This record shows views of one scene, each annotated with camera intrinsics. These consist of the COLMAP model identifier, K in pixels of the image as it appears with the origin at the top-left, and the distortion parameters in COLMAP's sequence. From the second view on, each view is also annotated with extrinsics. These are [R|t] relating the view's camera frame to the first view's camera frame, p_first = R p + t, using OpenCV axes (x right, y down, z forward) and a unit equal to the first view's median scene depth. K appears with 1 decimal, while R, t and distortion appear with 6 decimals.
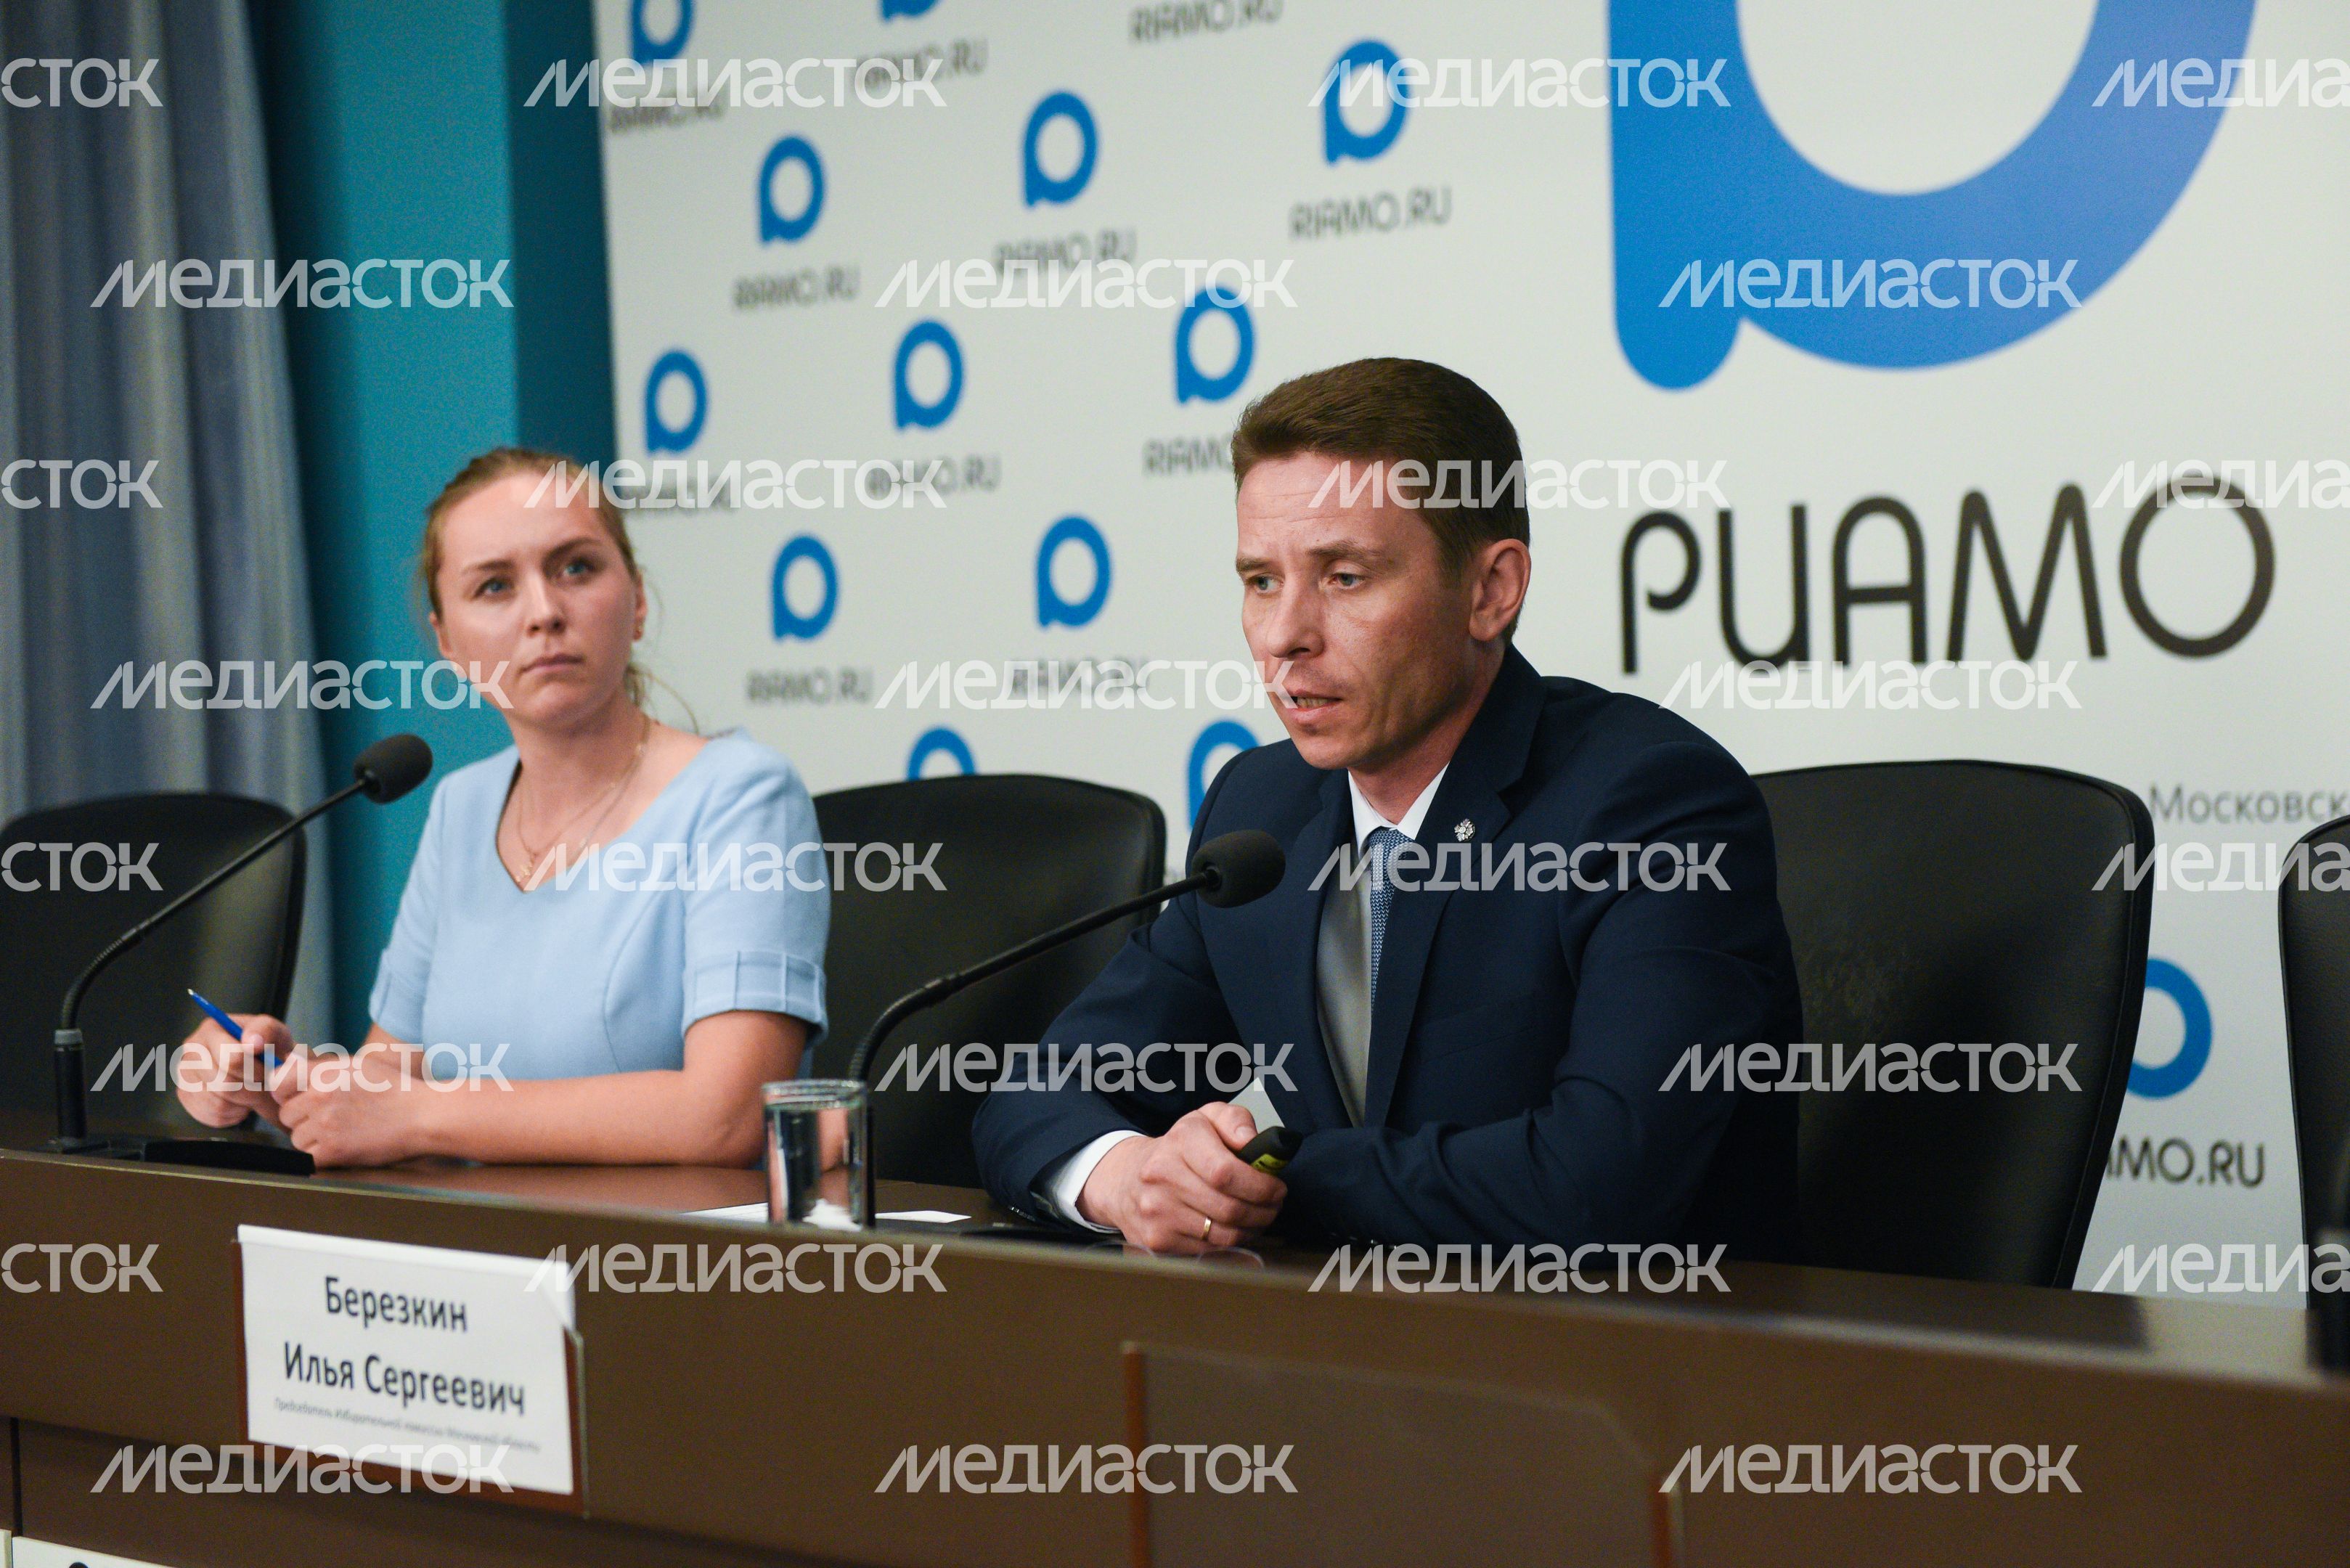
lens RADIAL K [[4581.9, 0, 1223.8], [0, 4581.9, 810.2], [0, 0, 1]] dist [0.061750, 0.000000]
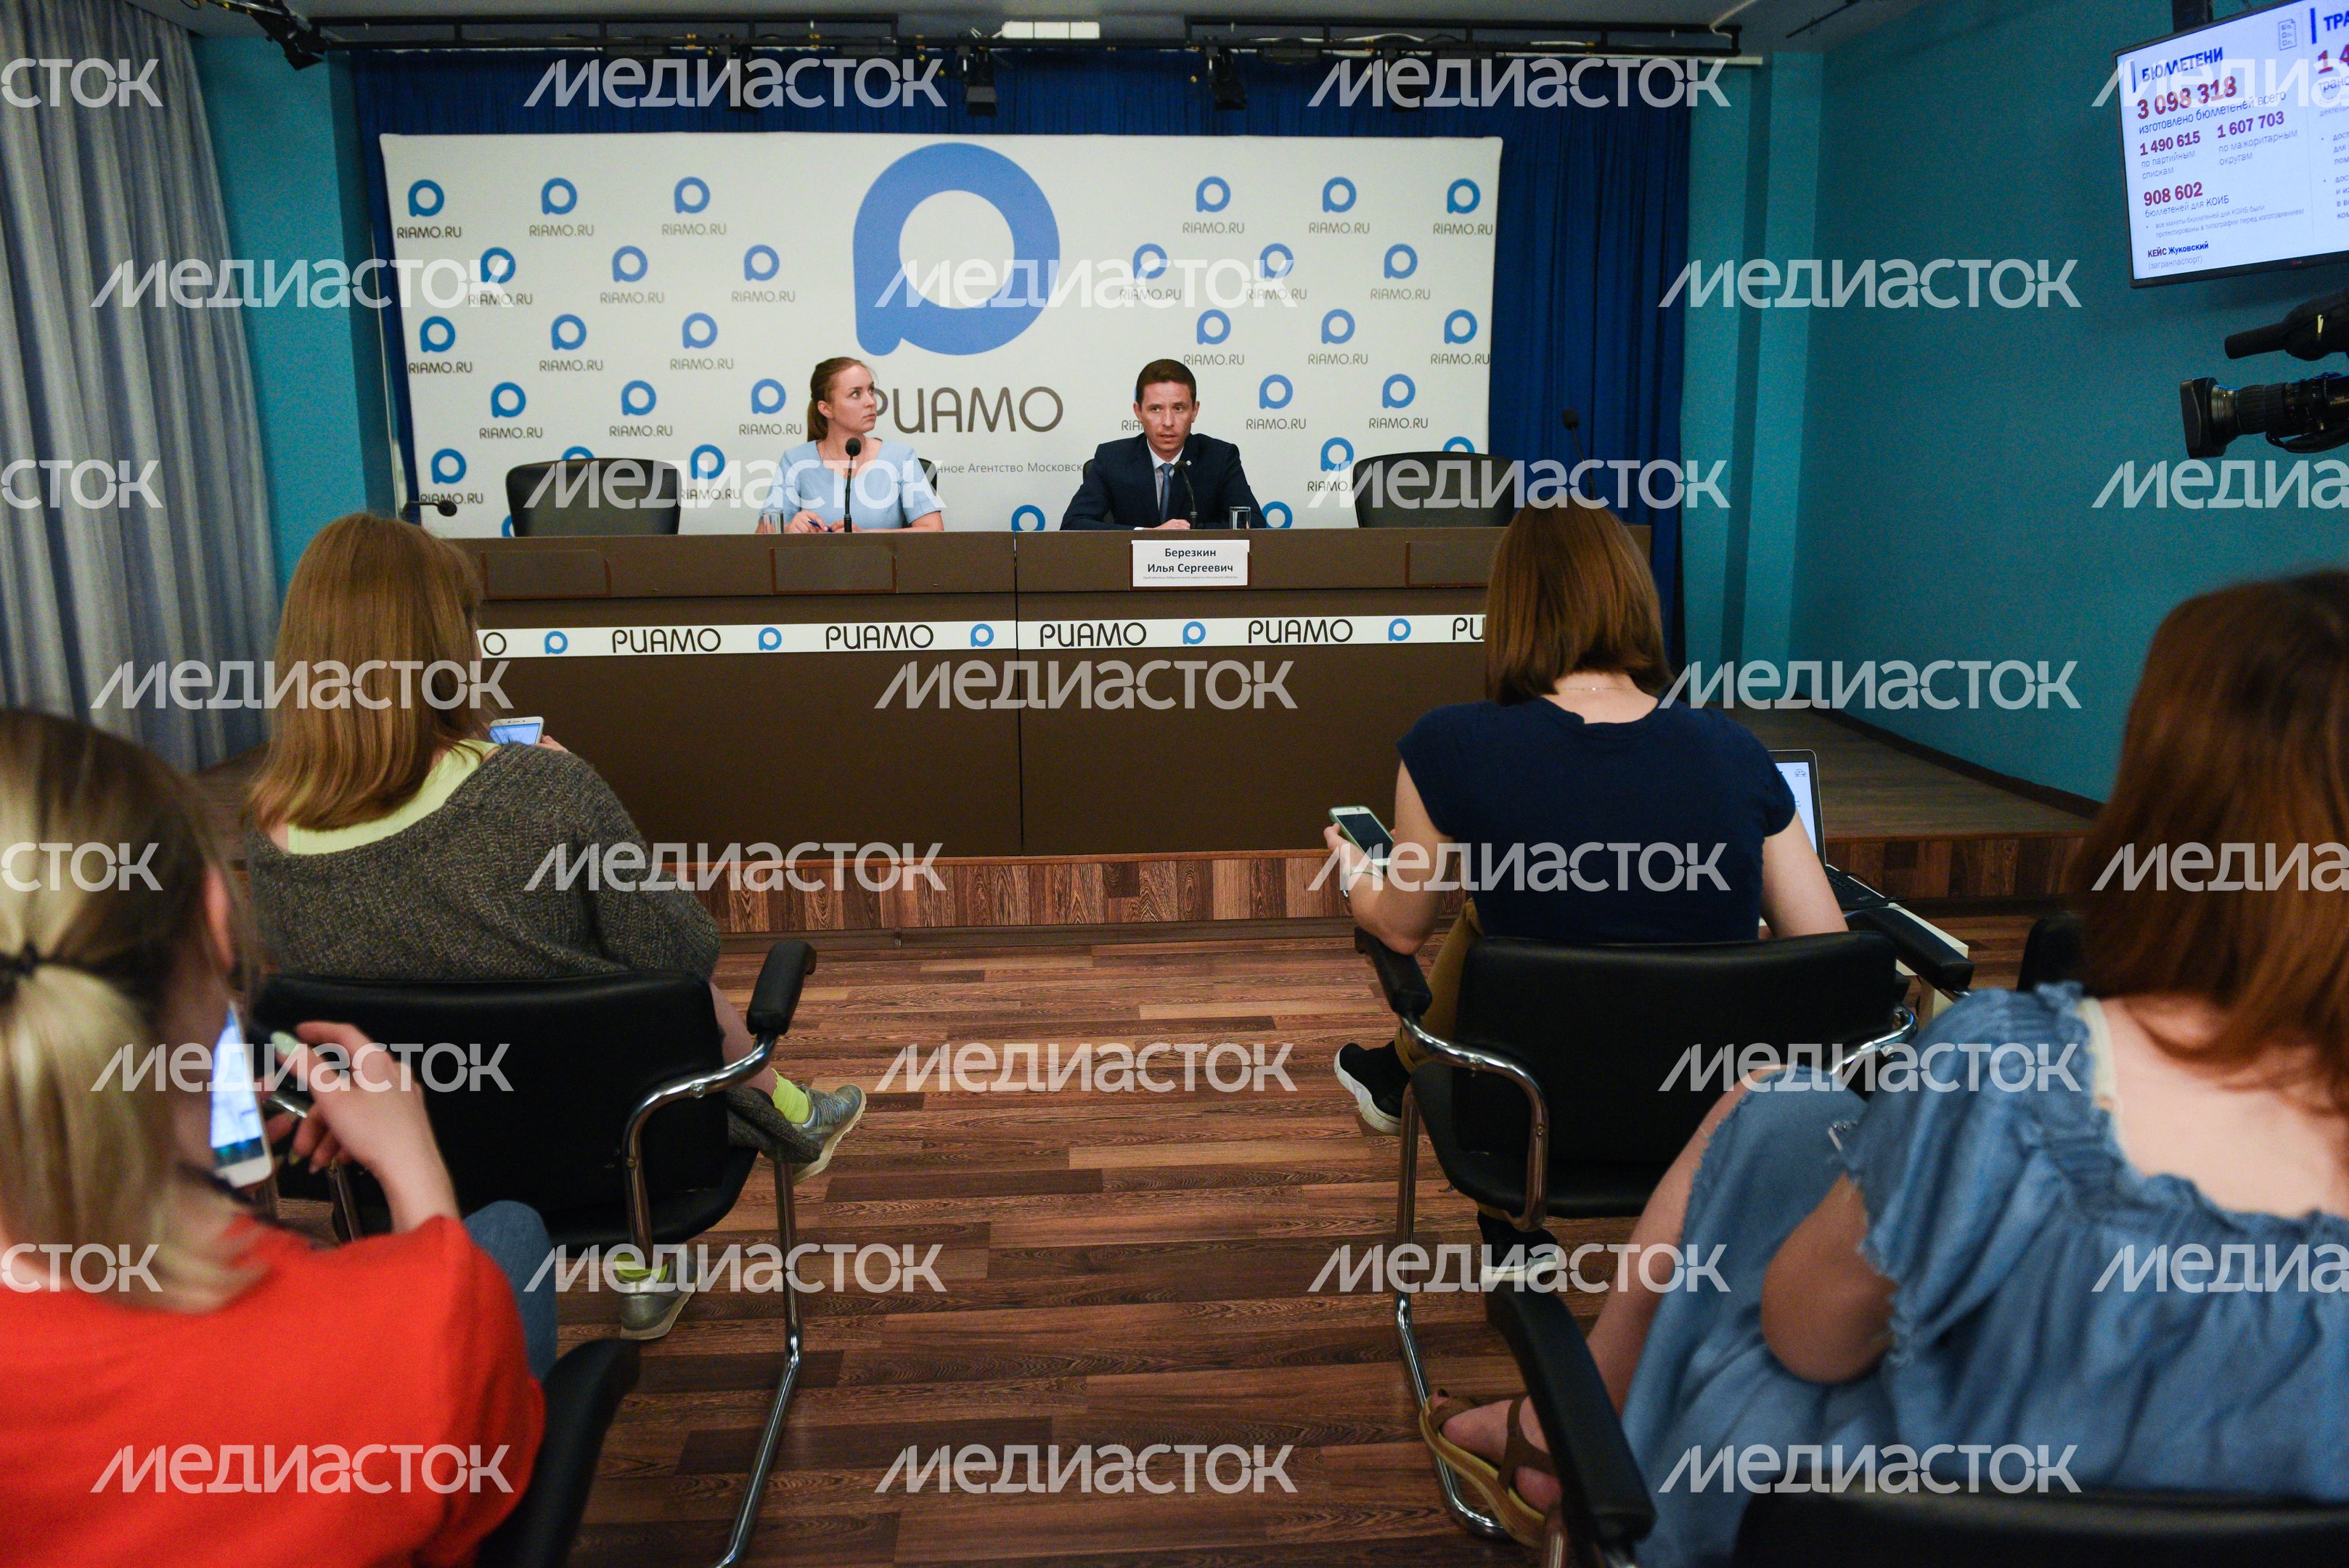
lens RADIAL K [[1621.0, 0, 1154.2], [0, 1621.0, 762.8], [0, 0, 1]] dist [-0.037933, -0.015977]
pose [[0.657451, -0.124255, 0.743181, -1.173504], [0.006856, 0.987255, 0.158997, 0.042612], [-0.753466, -0.099437, 0.649924, -0.081531]]
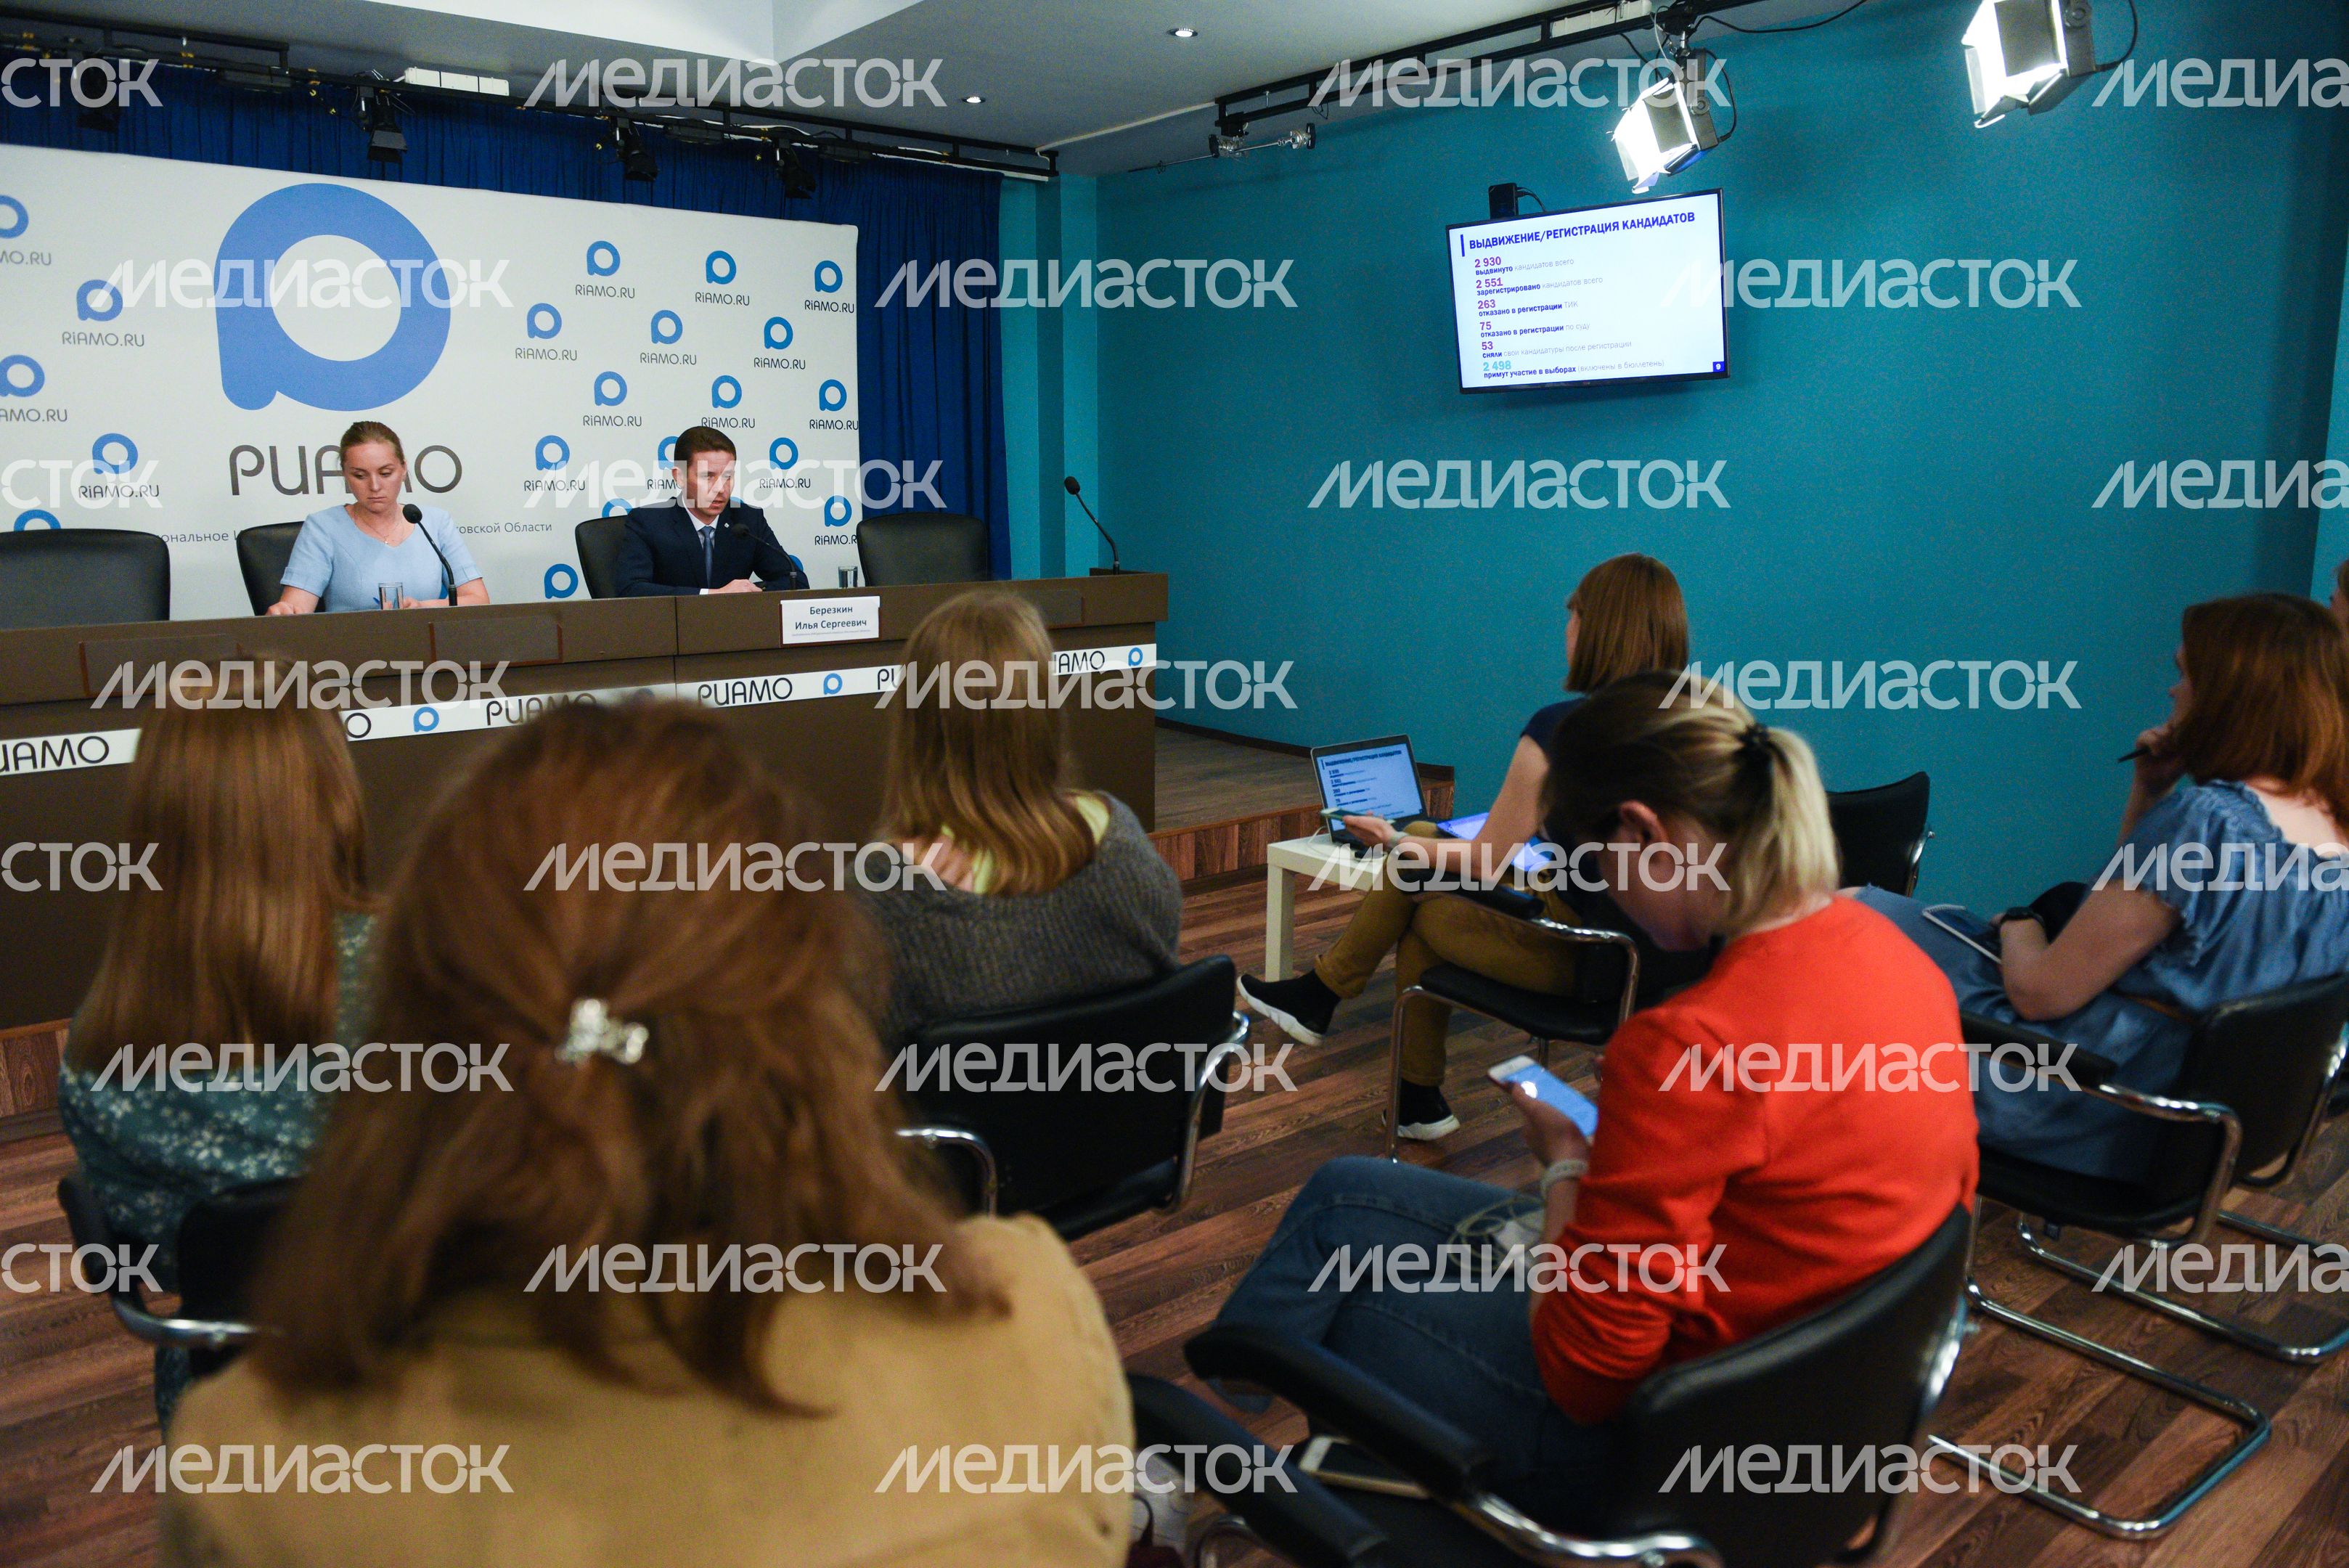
lens RADIAL K [[1621.0, 0, 1139.9], [0, 1621.0, 778.0], [0, 0, 1]] dist [-0.037933, -0.015977]
pose [[0.105012, -0.150719, 0.982983, -1.553162], [0.022439, 0.988556, 0.149176, 0.023130], [-0.994218, 0.006392, 0.107192, 0.352507]]
